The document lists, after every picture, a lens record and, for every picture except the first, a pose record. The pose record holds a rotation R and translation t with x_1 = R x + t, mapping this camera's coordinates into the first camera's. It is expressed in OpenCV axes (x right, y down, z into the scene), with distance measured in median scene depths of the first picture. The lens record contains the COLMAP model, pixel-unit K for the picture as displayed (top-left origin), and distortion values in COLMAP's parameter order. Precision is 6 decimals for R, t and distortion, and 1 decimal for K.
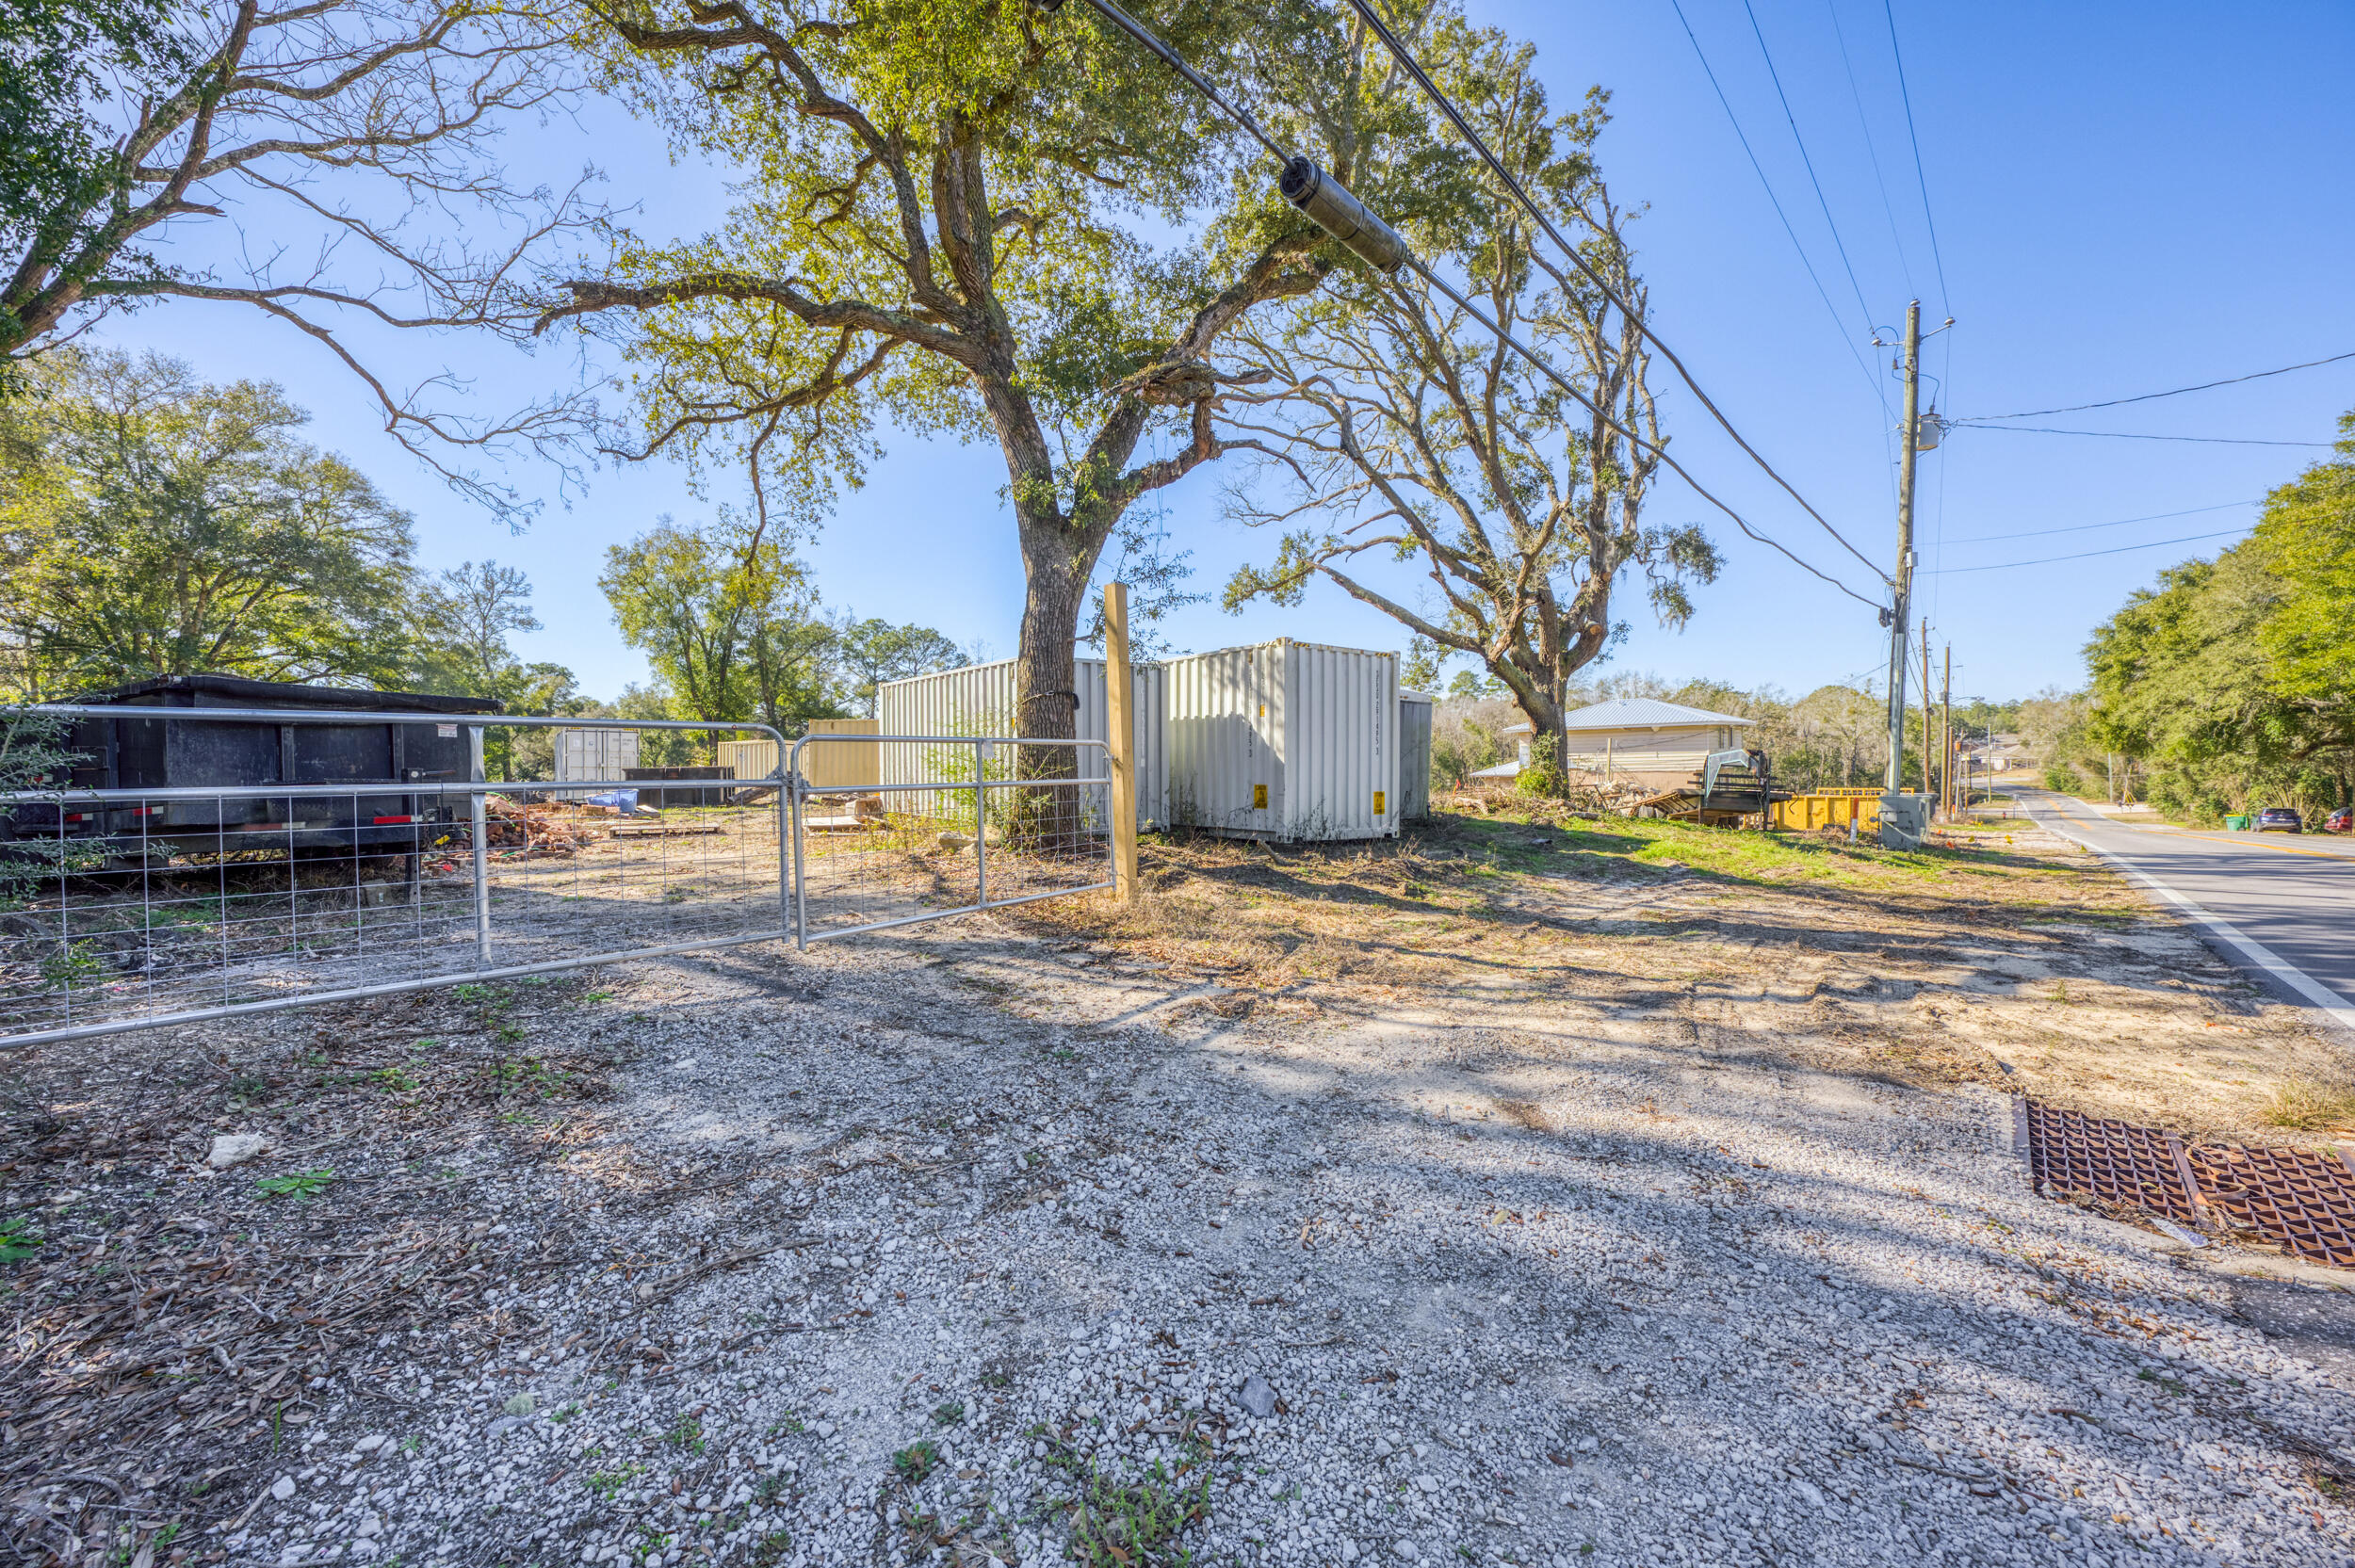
lens RADIAL K [[947.2, 0, 1176.9], [0, 947.2, 776.9], [0, 0, 1]] dist [0.000706, 0.000385]
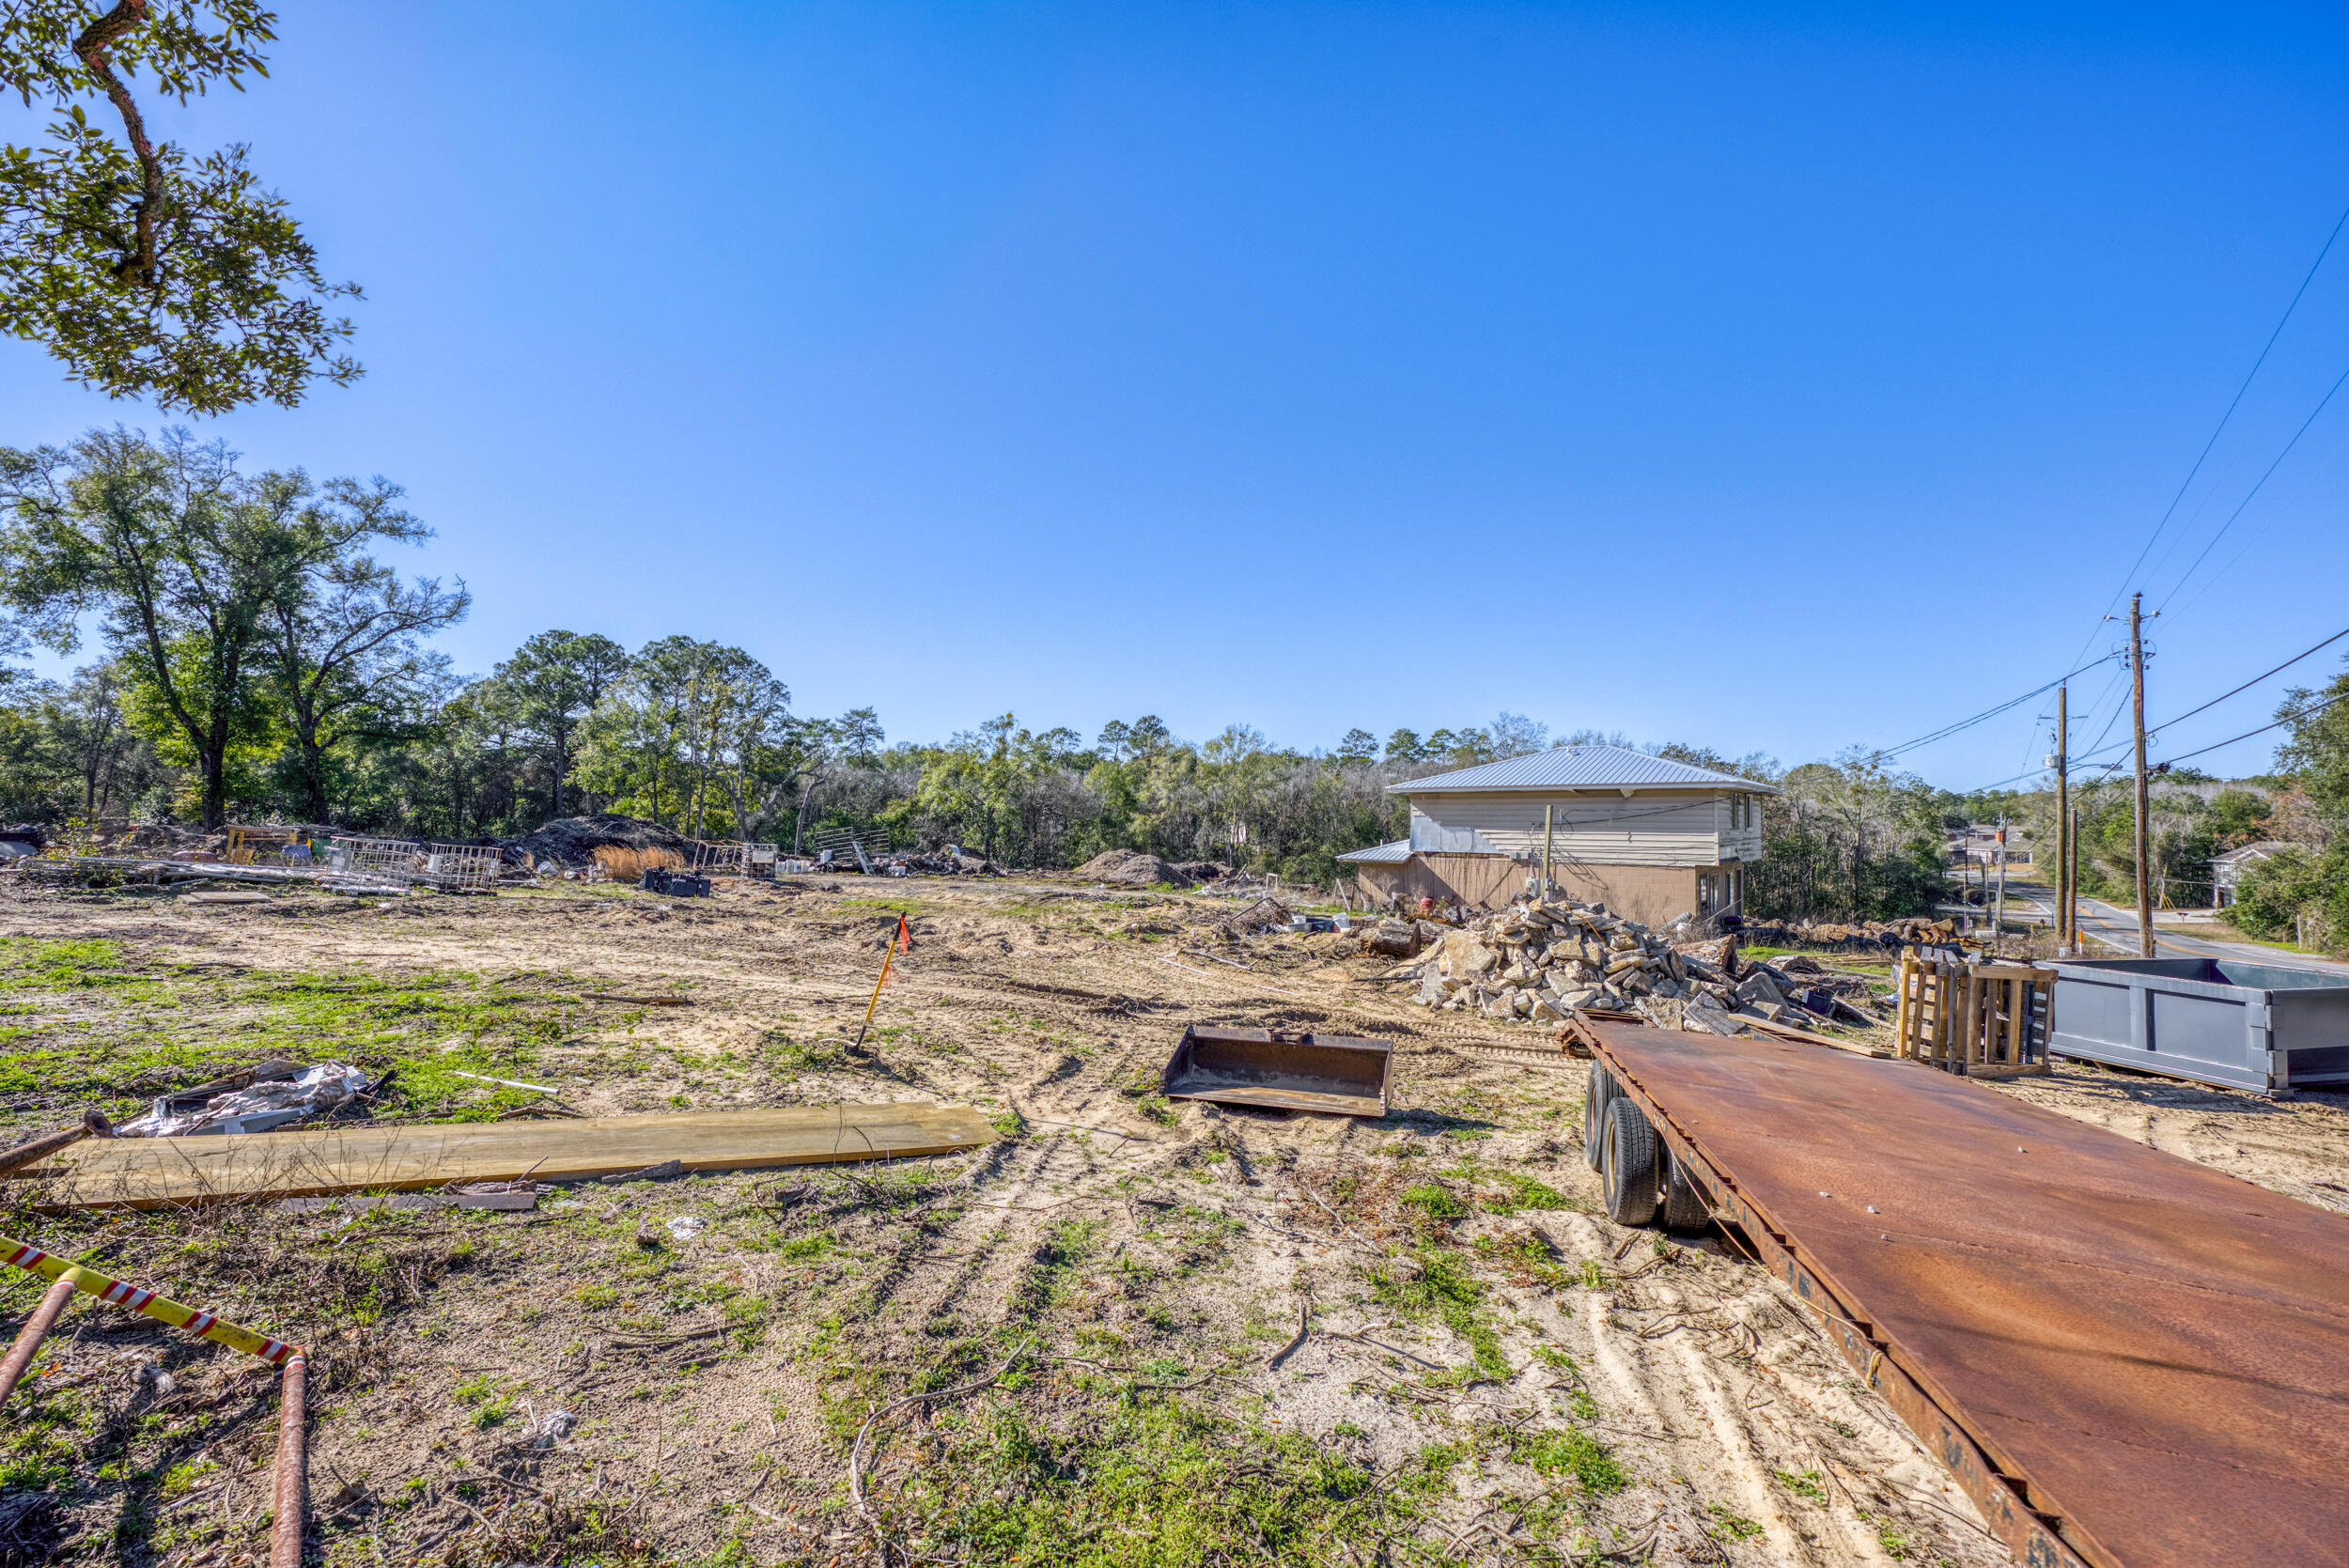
lens RADIAL K [[944.9, 0, 1173.9], [0, 944.9, 776.9], [0, 0, 1]] dist [0.000706, 0.000385]
pose [[0.998985, 0.036314, 0.026662, 0.722033], [-0.034482, 0.997209, -0.066216, -0.041374], [-0.028992, 0.065230, 0.997449, 1.463968]]
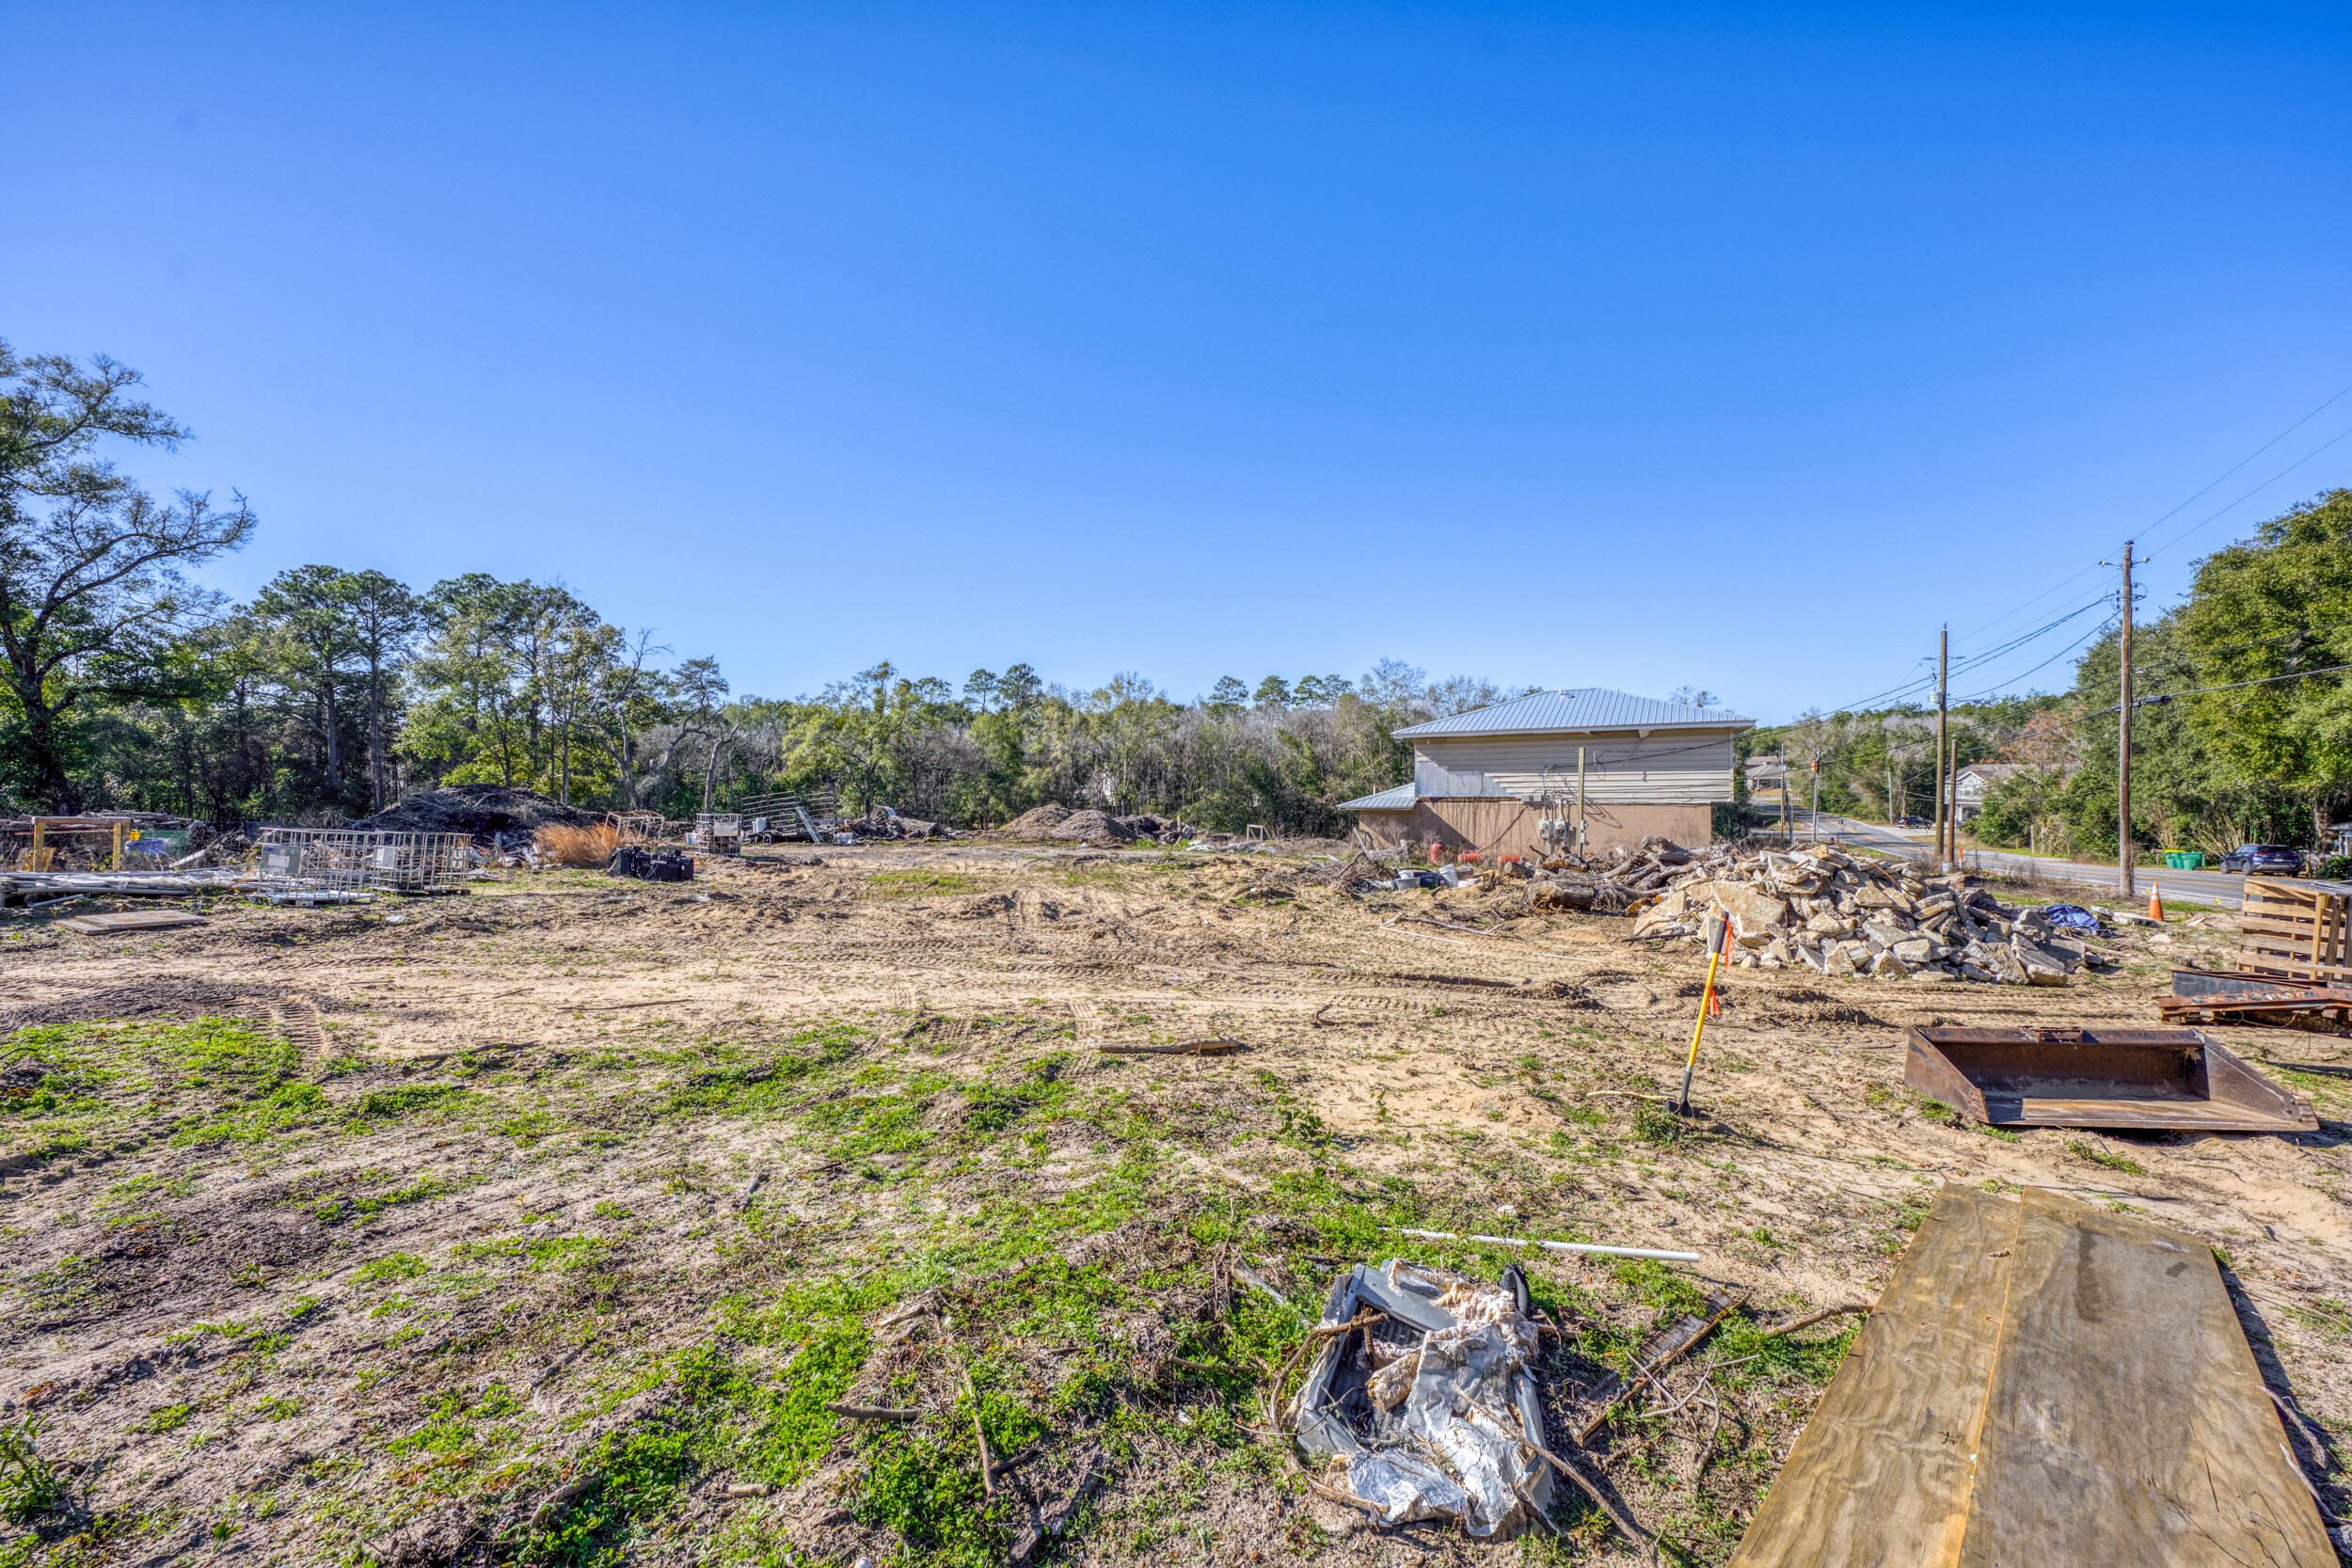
lens RADIAL K [[944.5, 0, 1177.4], [0, 944.5, 777.1], [0, 0, 1]] dist [-0.000914, 0.000162]
pose [[0.976249, 0.005775, 0.216576, 0.296144], [-0.002377, 0.999870, -0.015943, -0.043976], [-0.216640, 0.015050, 0.976136, 1.672248]]
